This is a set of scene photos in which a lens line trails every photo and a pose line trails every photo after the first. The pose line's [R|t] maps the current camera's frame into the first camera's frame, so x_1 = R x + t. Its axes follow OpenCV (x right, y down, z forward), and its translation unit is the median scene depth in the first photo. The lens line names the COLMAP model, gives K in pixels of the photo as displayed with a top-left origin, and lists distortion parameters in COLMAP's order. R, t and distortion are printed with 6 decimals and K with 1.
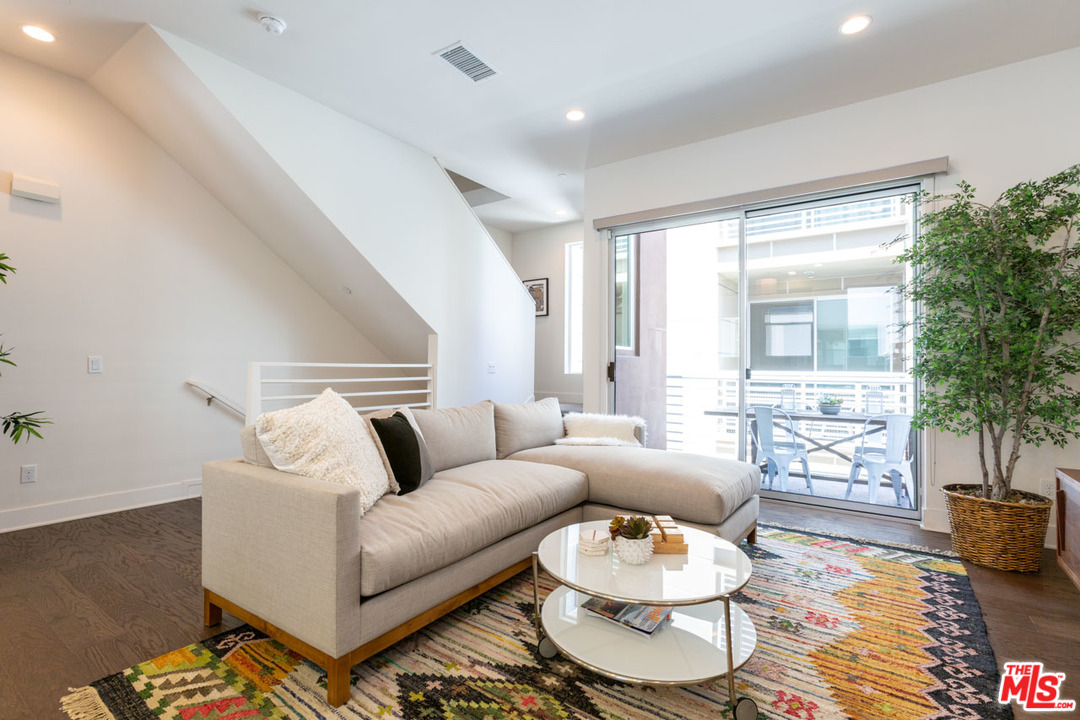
lens RADIAL K [[485.3, 0, 557.0], [0, 485.3, 360.7], [0, 0, 1]] dist [-0.007285, 0.003900]
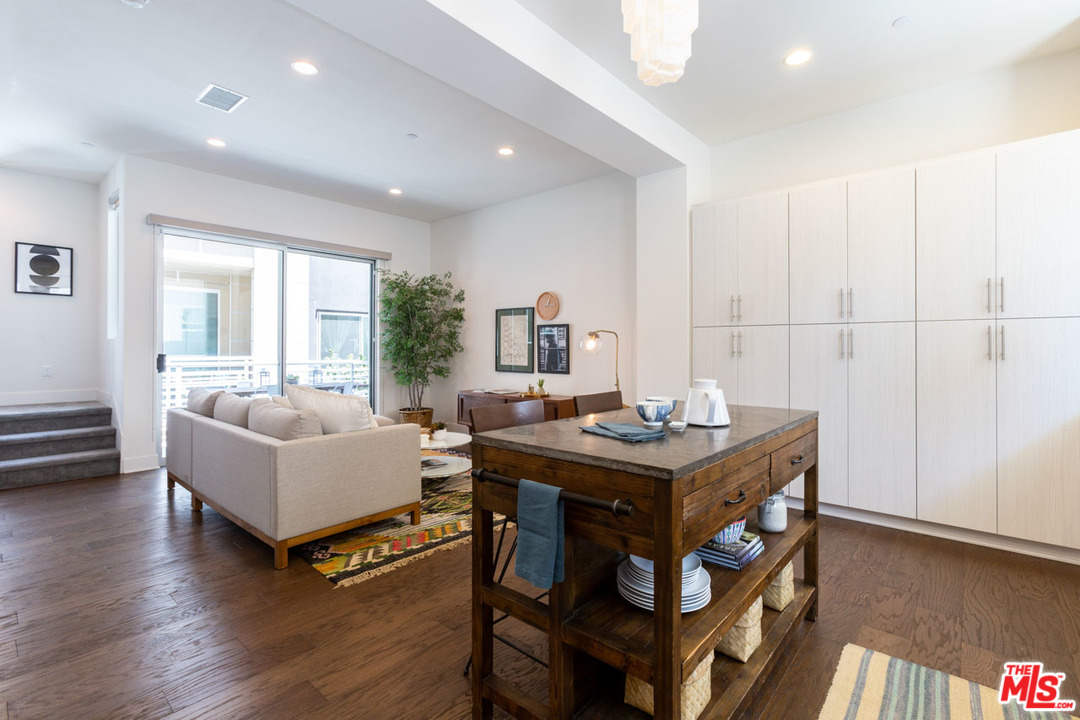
lens RADIAL K [[485.3, 0, 540.7], [0, 485.3, 345.6], [0, 0, 1]] dist [-0.007285, 0.003900]
pose [[0.135320, 0.000756, 0.990802, -1.319580], [-0.013037, 0.999914, 0.001018, -0.044472], [-0.990716, -0.013055, 0.135319, 0.096140]]
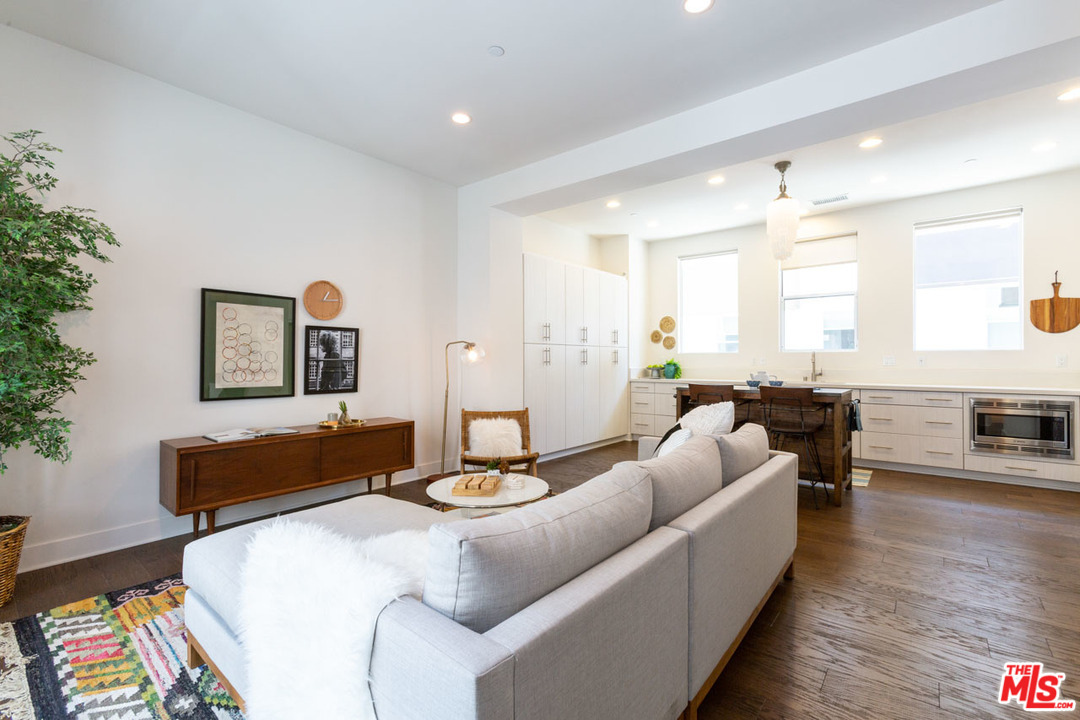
lens RADIAL K [[485.3, 0, 531.9], [0, 485.3, 353.6], [0, 0, 1]] dist [-0.007285, 0.003900]
pose [[-0.989457, -0.017952, 0.143709, -0.134697], [-0.019566, 0.999760, -0.009829, -0.046536], [-0.143498, -0.012538, -0.989571, 1.679330]]
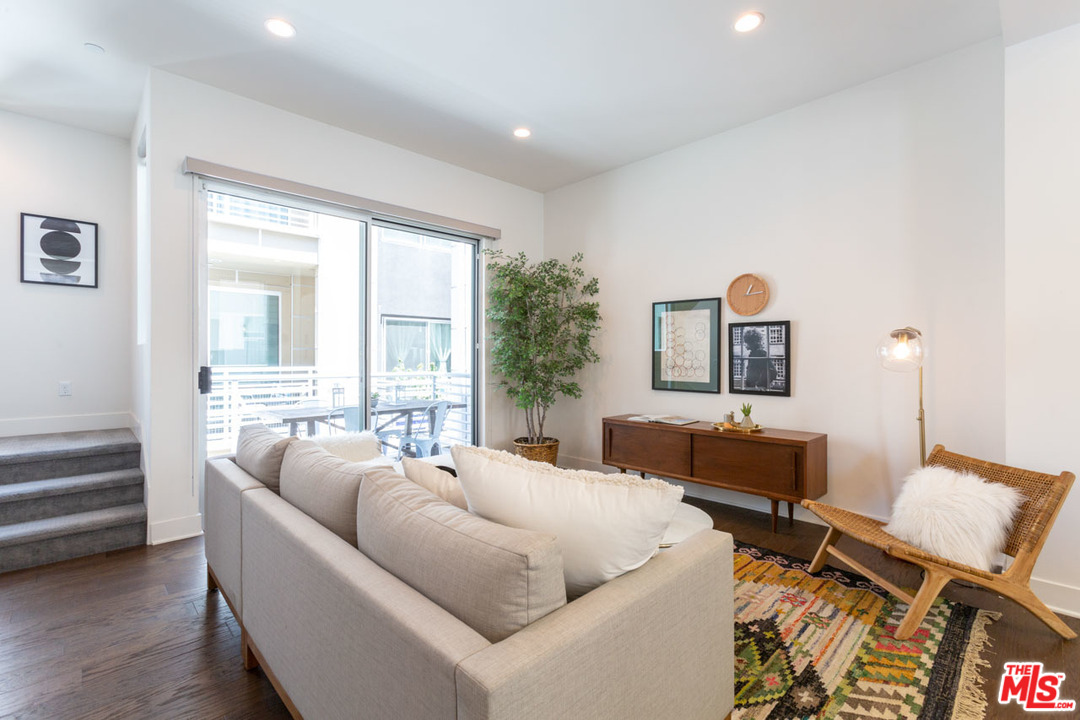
lens RADIAL K [[485.3, 0, 536.9], [0, 485.3, 359.6], [0, 0, 1]] dist [-0.007285, 0.003900]
pose [[0.230082, -0.010332, 0.973116, -0.764967], [-0.011767, 0.999841, 0.013397, -0.036686], [-0.973100, -0.014533, 0.229924, 0.602622]]
